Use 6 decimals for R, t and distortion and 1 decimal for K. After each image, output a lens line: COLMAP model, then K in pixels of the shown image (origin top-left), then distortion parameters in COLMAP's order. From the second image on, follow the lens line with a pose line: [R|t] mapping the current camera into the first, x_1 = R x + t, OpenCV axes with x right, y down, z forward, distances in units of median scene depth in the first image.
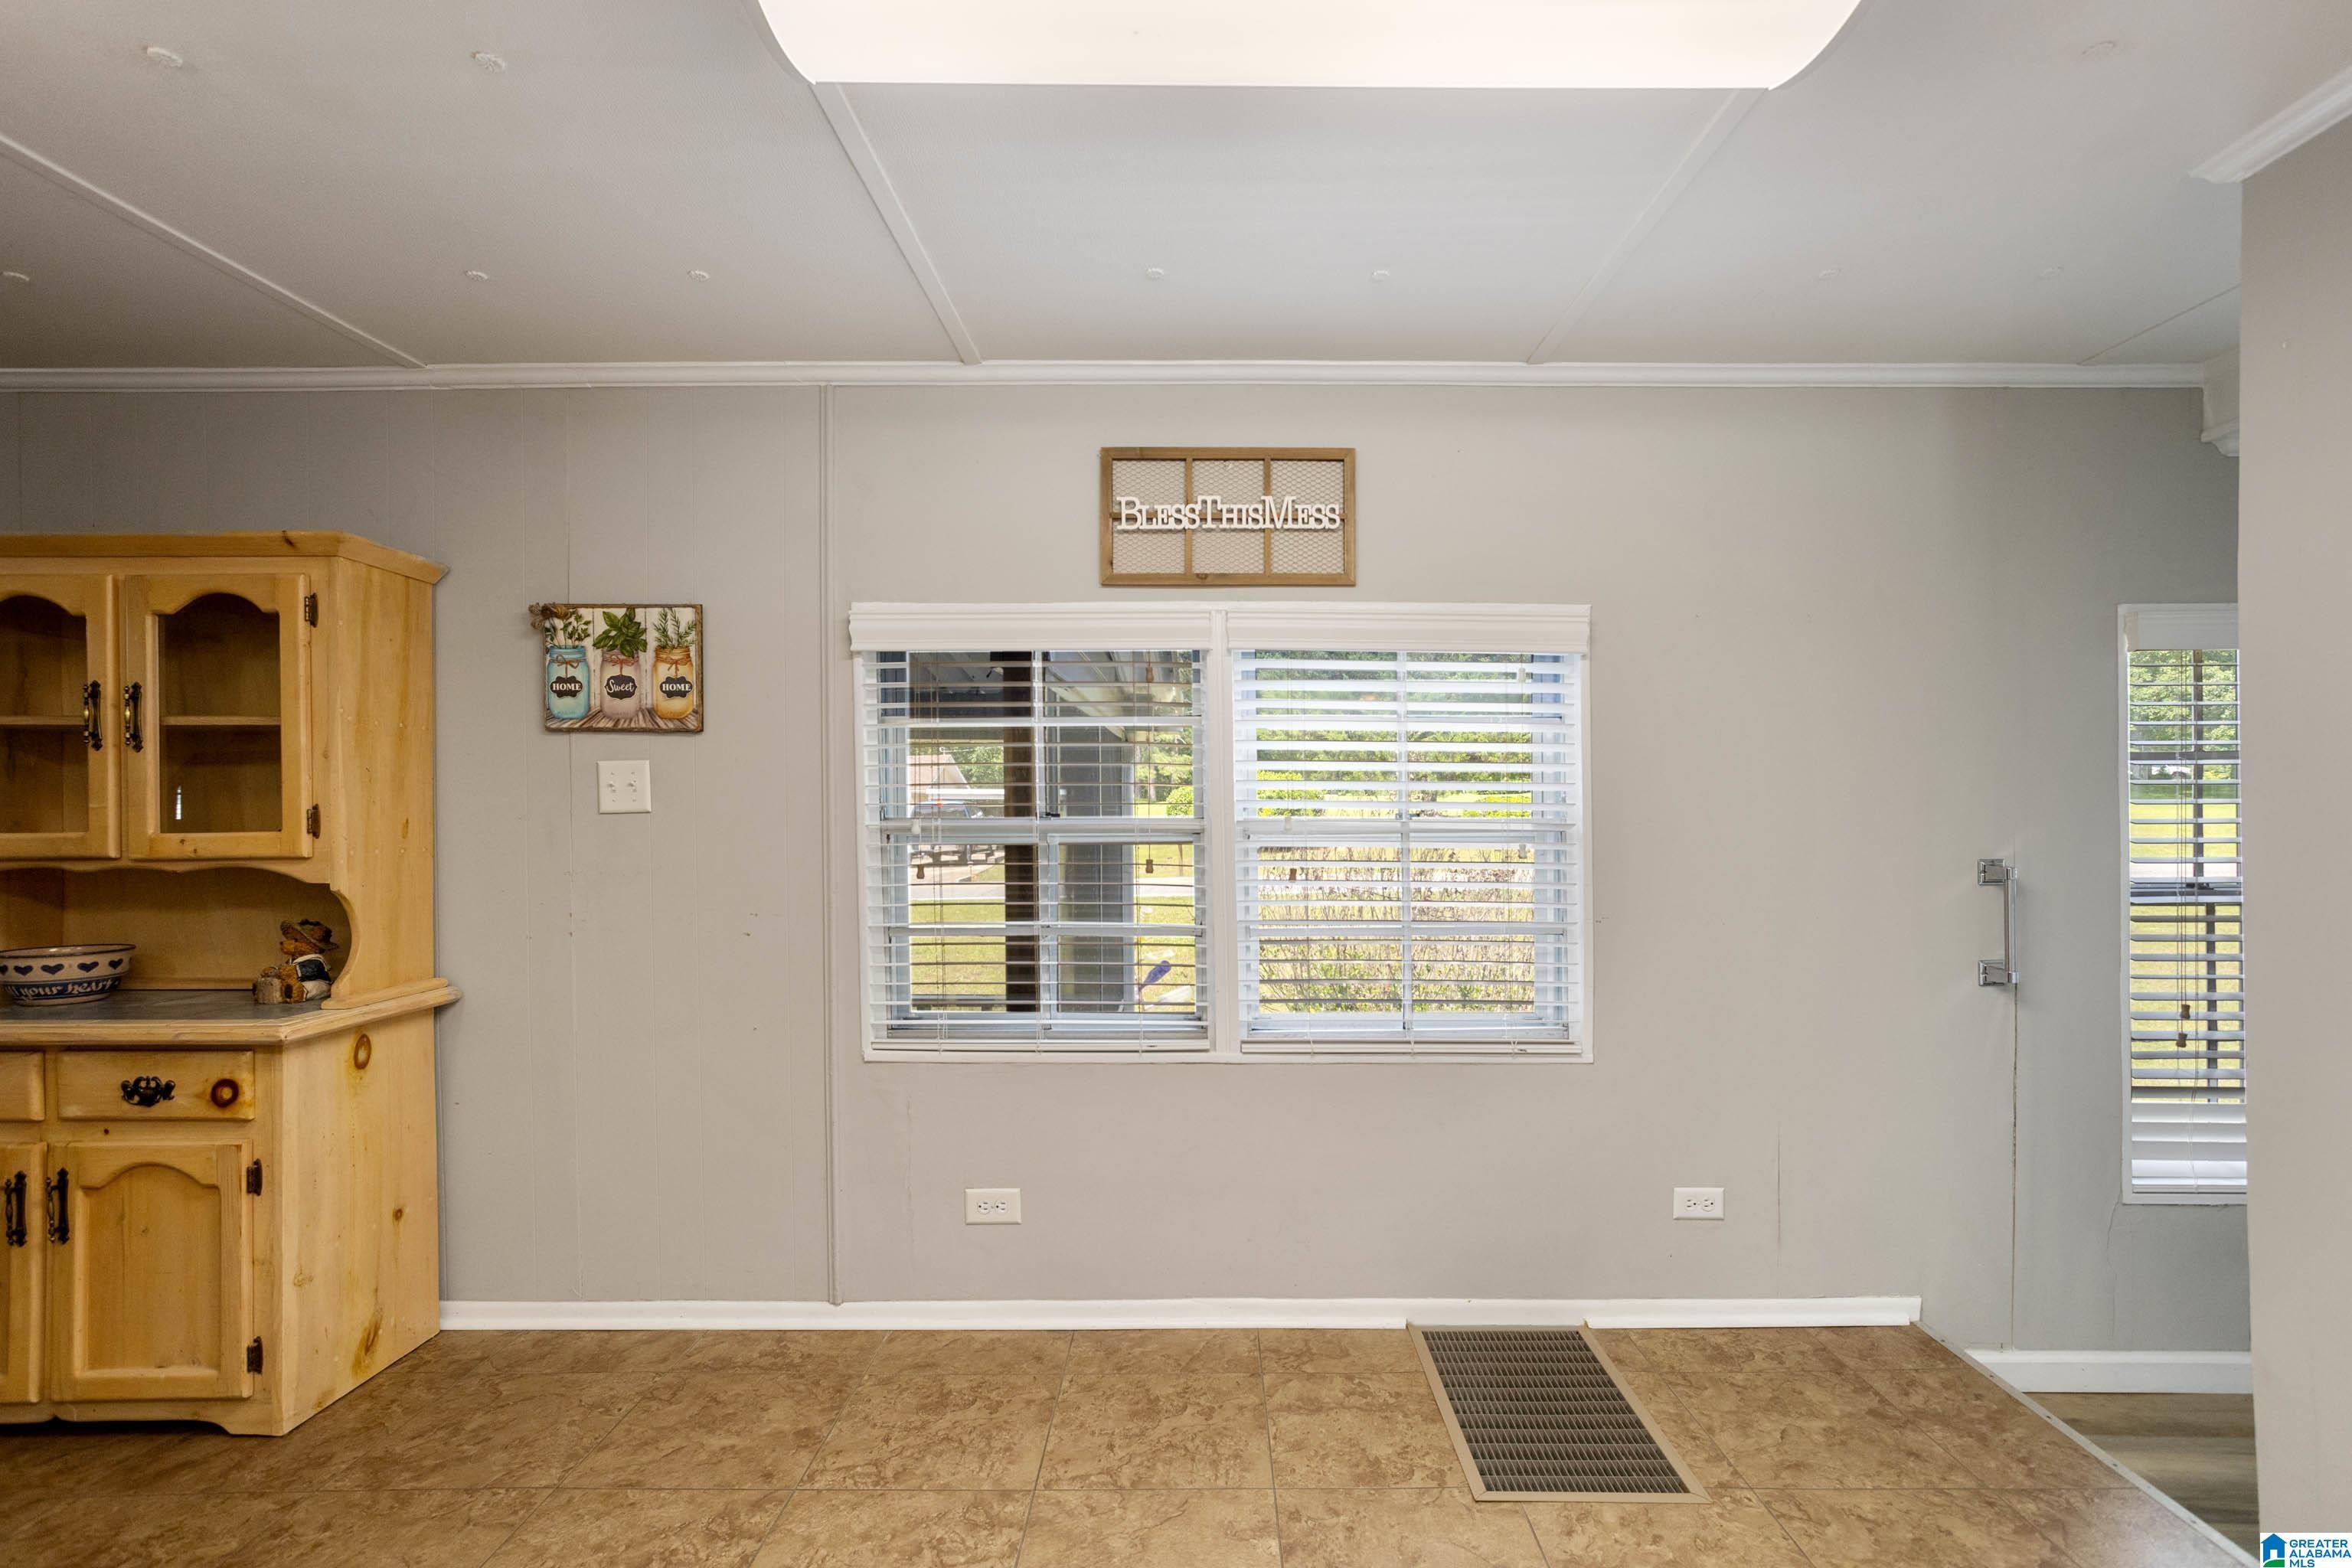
lens RADIAL K [[1167.1, 0, 1190.8], [0, 1167.1, 799.5], [0, 0, 1]] dist [-0.000265, 0.005794]
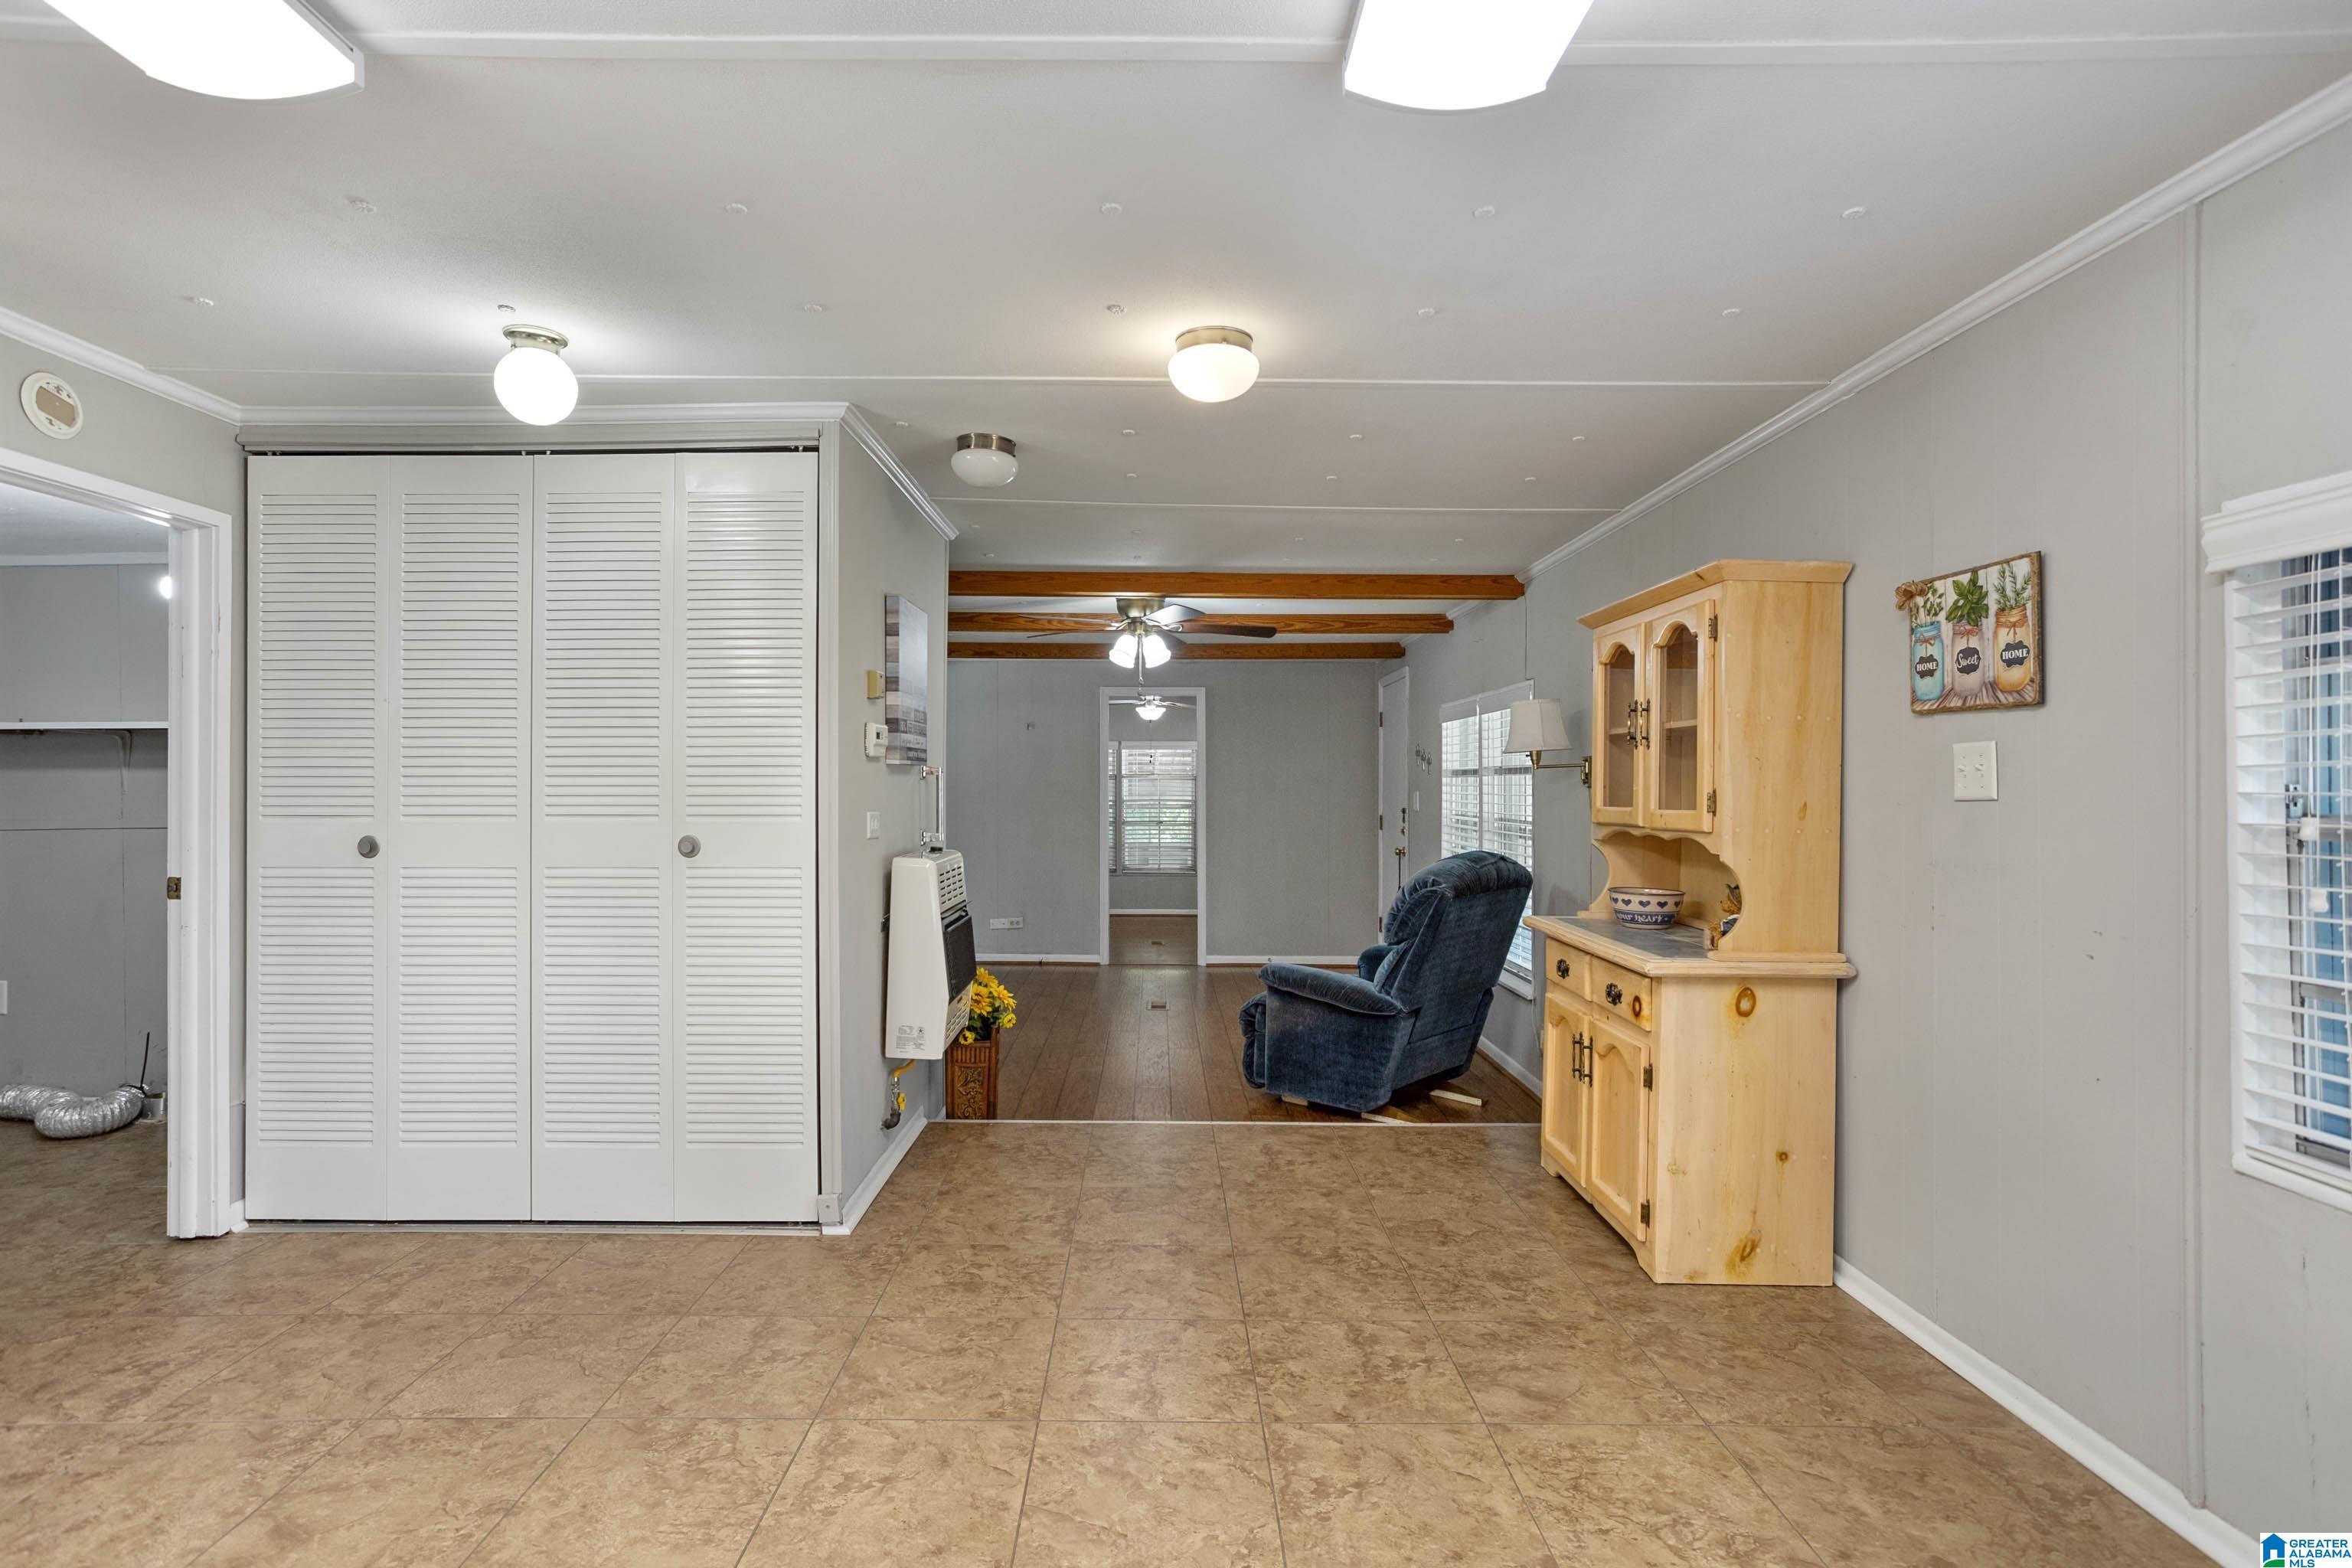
lens RADIAL K [[1167.1, 0, 1185.8], [0, 1167.1, 779.5], [0, 0, 1]] dist [-0.000265, 0.005794]
pose [[0.012887, -0.002499, -0.999914, 0.405544], [-0.003148, 0.999992, -0.002540, -0.000744], [0.999912, 0.003181, 0.012879, 0.388073]]
